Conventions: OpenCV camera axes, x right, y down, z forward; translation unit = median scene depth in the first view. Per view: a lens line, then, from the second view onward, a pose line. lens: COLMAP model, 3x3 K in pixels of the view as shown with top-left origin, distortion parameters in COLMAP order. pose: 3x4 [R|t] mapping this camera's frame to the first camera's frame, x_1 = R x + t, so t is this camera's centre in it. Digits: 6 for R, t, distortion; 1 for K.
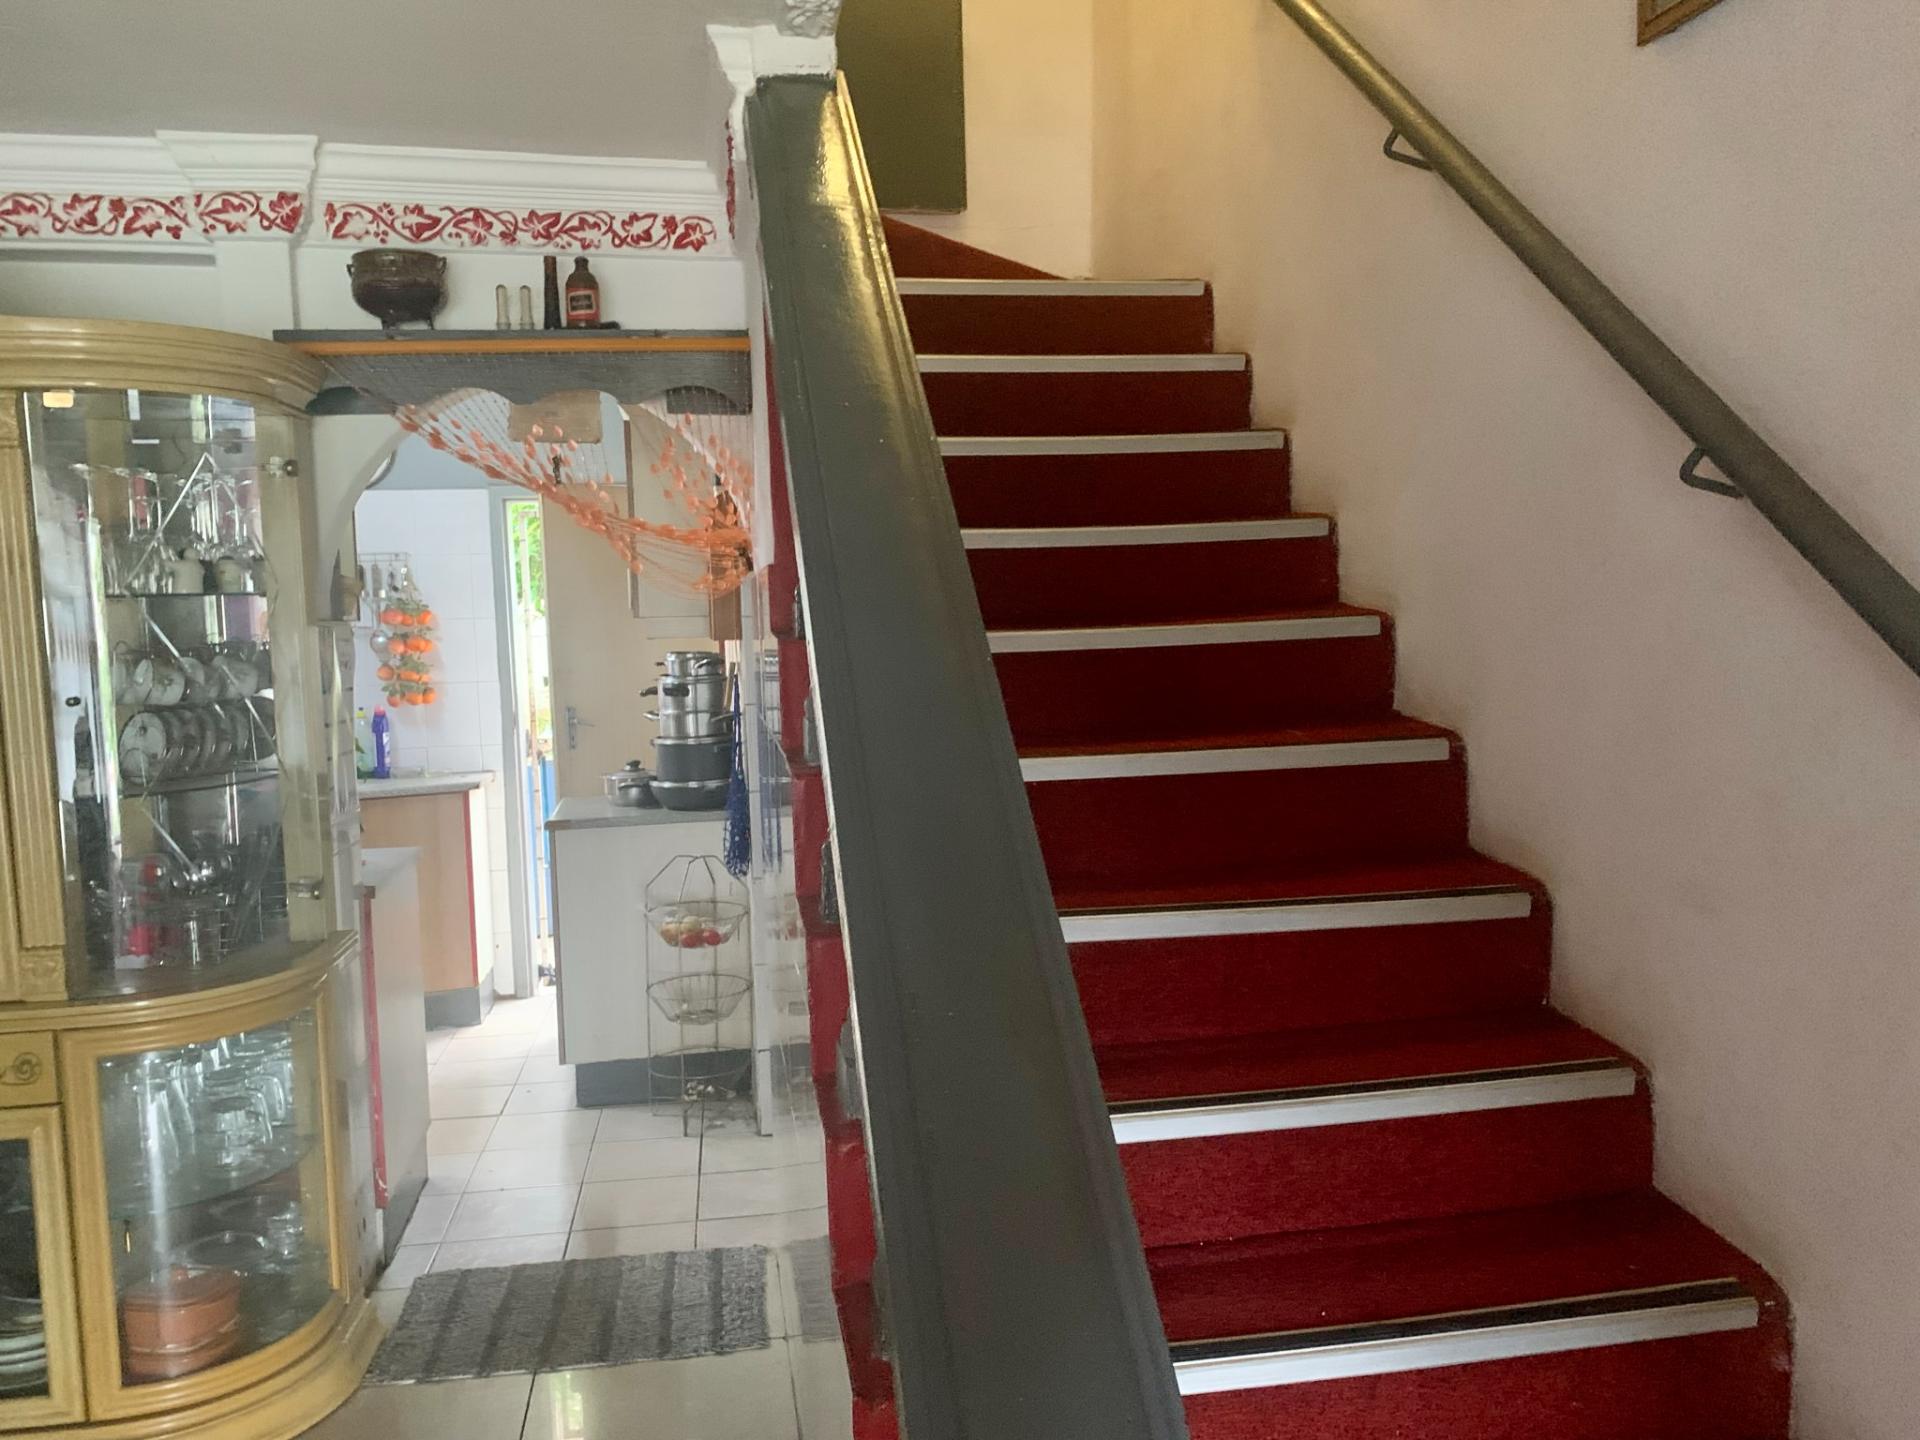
lens RADIAL K [[1467.8, 0, 967.9], [0, 1467.8, 720.9], [0, 0, 1]] dist [0.030980, -0.031623]
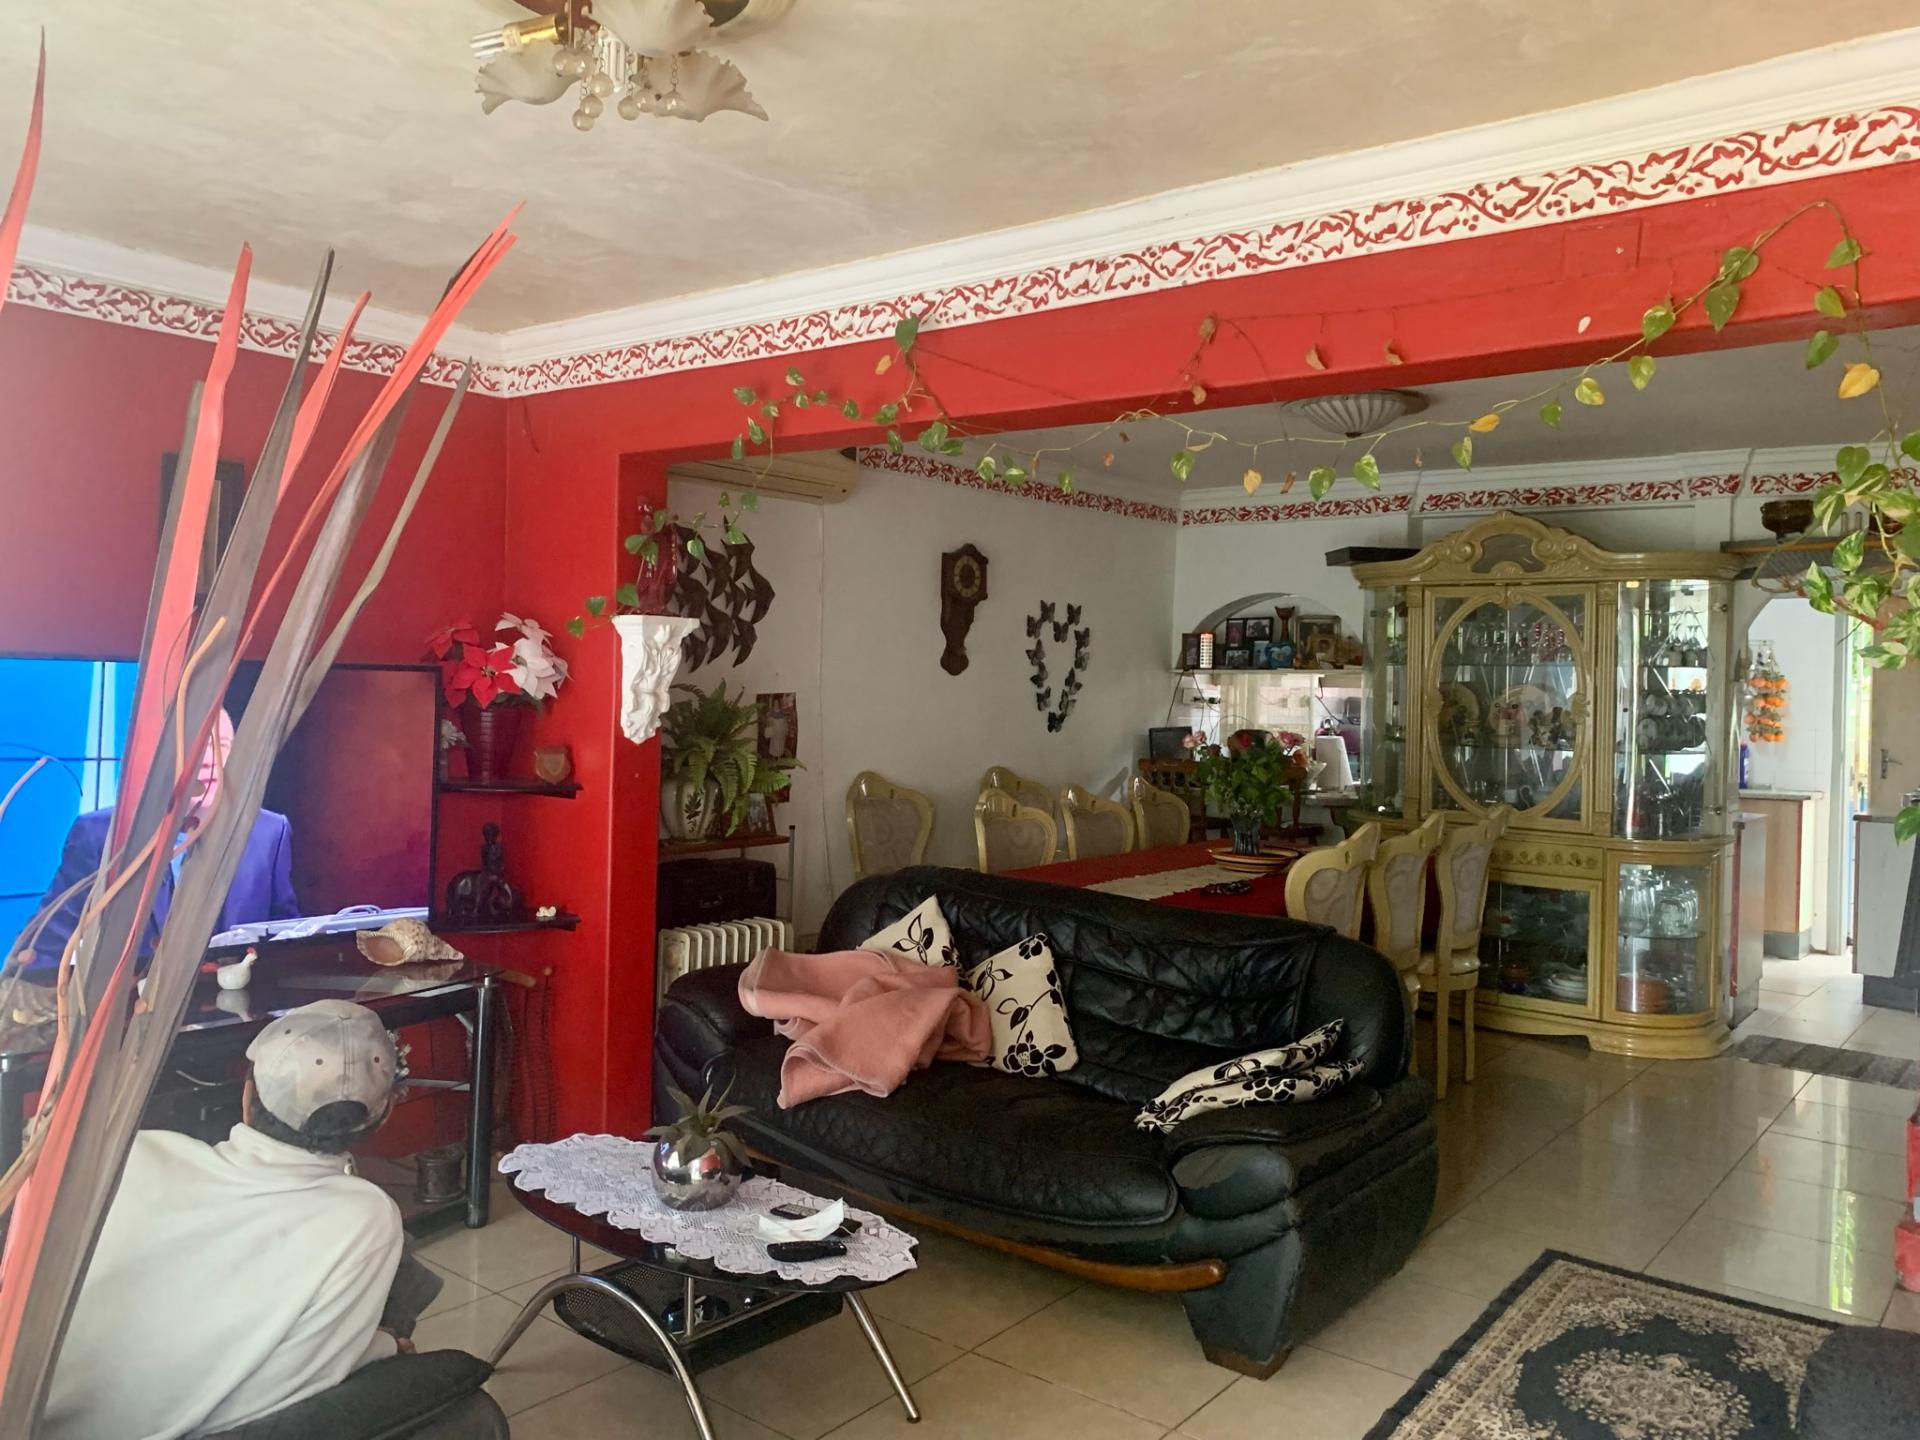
lens RADIAL K [[1467.8, 0, 976.1], [0, 1467.8, 689.4], [0, 0, 1]] dist [0.030980, -0.031623]
pose [[0.662543, 0.049120, -0.747412, 0.395836], [-0.097358, 0.995030, -0.020910, 0.087675], [0.742670, 0.086620, 0.664032, -1.130561]]
